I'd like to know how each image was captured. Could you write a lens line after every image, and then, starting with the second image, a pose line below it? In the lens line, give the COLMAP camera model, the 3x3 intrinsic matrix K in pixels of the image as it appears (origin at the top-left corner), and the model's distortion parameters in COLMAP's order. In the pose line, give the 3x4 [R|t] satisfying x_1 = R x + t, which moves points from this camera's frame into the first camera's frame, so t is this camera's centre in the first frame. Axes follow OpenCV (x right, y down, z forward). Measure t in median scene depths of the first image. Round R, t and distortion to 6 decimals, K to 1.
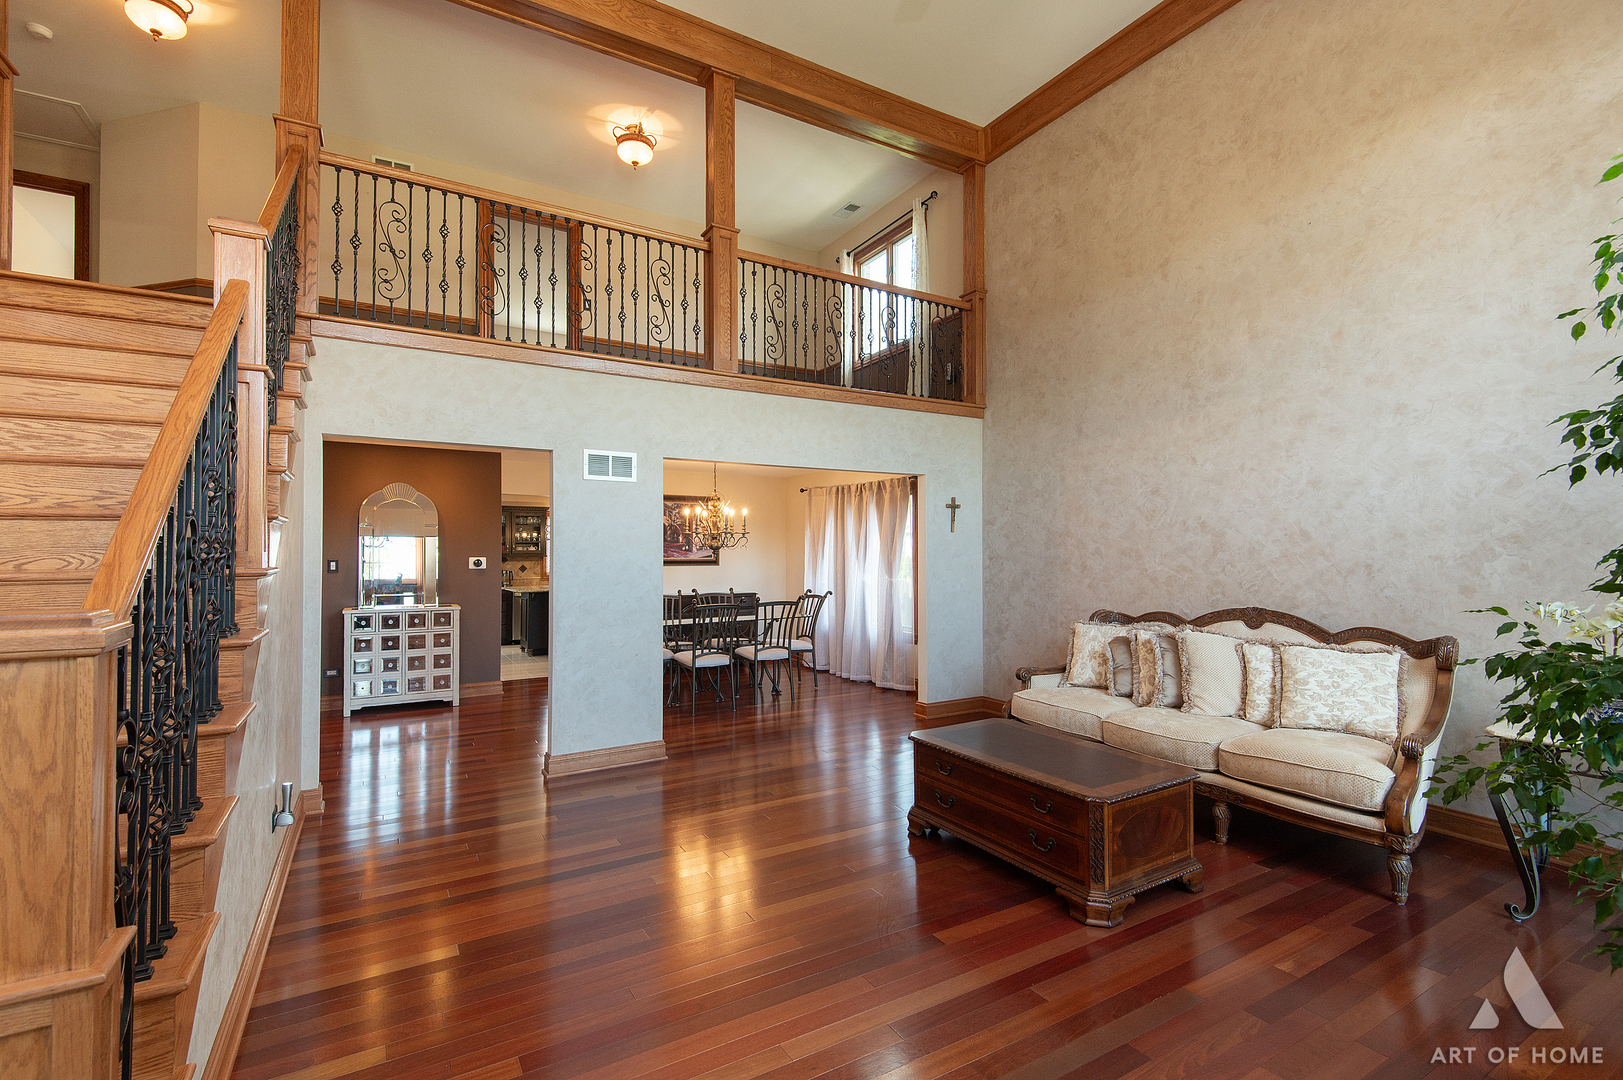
lens RADIAL K [[730.2, 0, 819.1], [0, 730.2, 543.9], [0, 0, 1]] dist [0.009025, -0.001857]
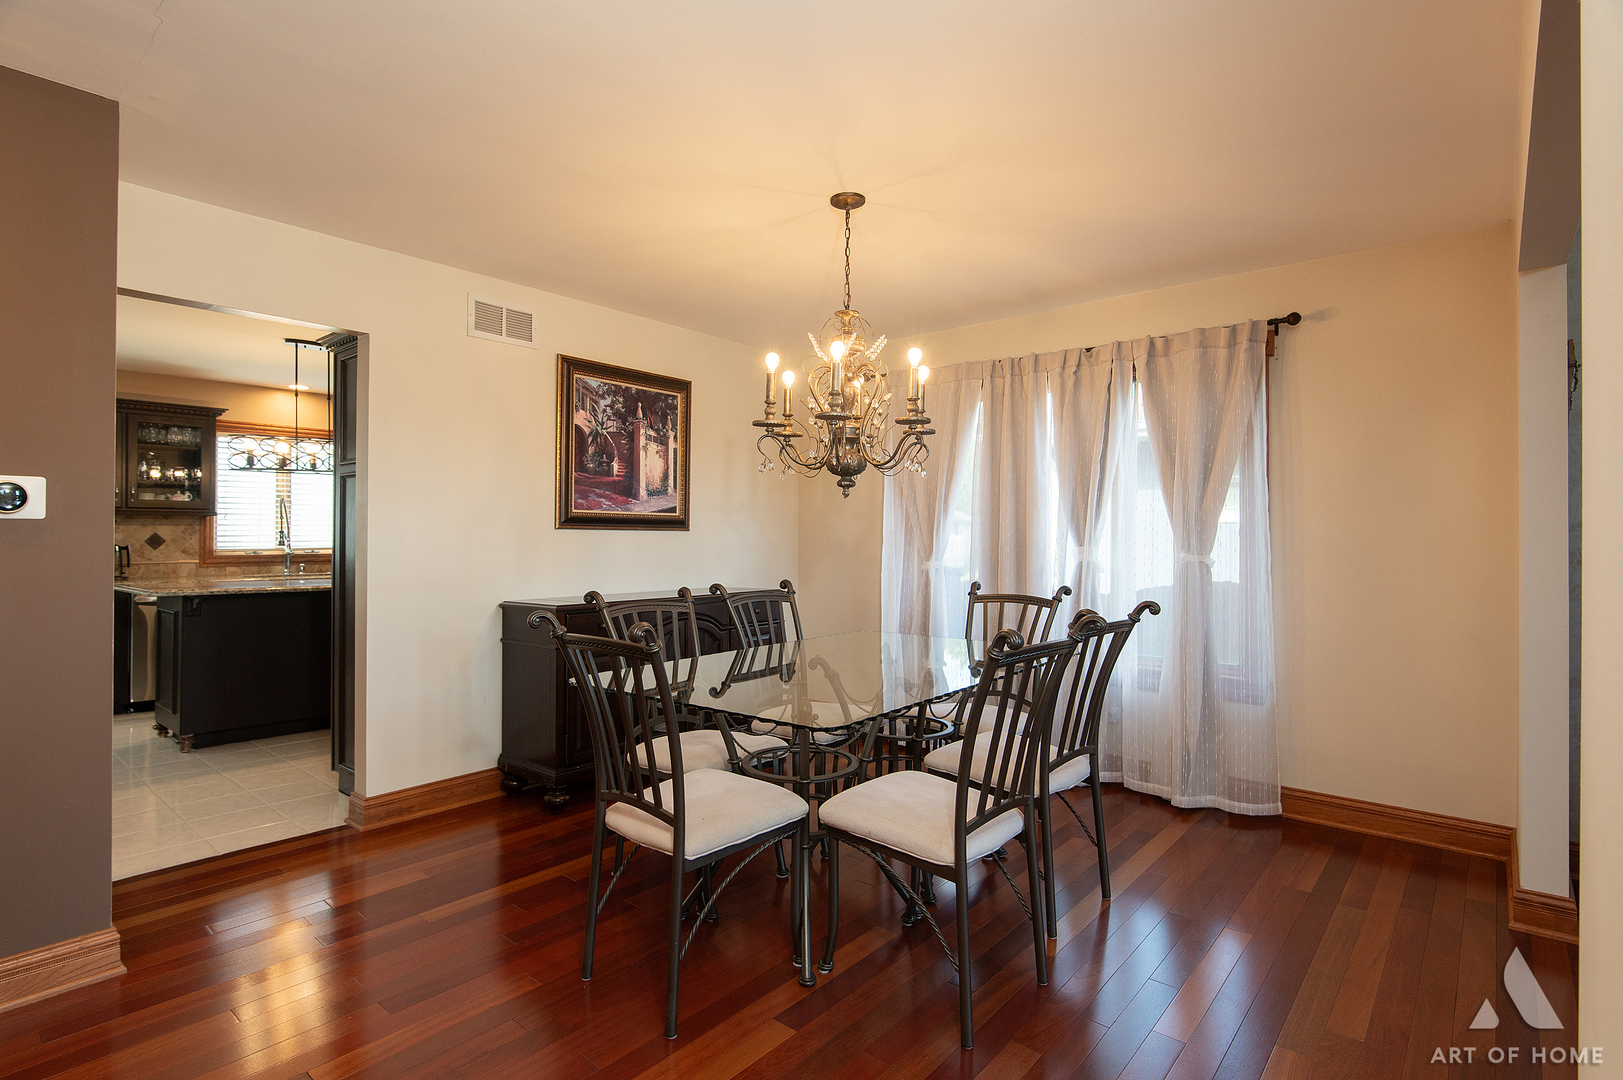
lens RADIAL K [[795.2, 0, 812.5], [0, 795.2, 537.4], [0, 0, 1]] dist [-0.004973, -0.000210]
pose [[0.944684, 0.005787, 0.327930, -0.231167], [-0.009995, 0.999888, 0.011149, 0.027823], [-0.327829, -0.013810, 0.944636, 0.513916]]
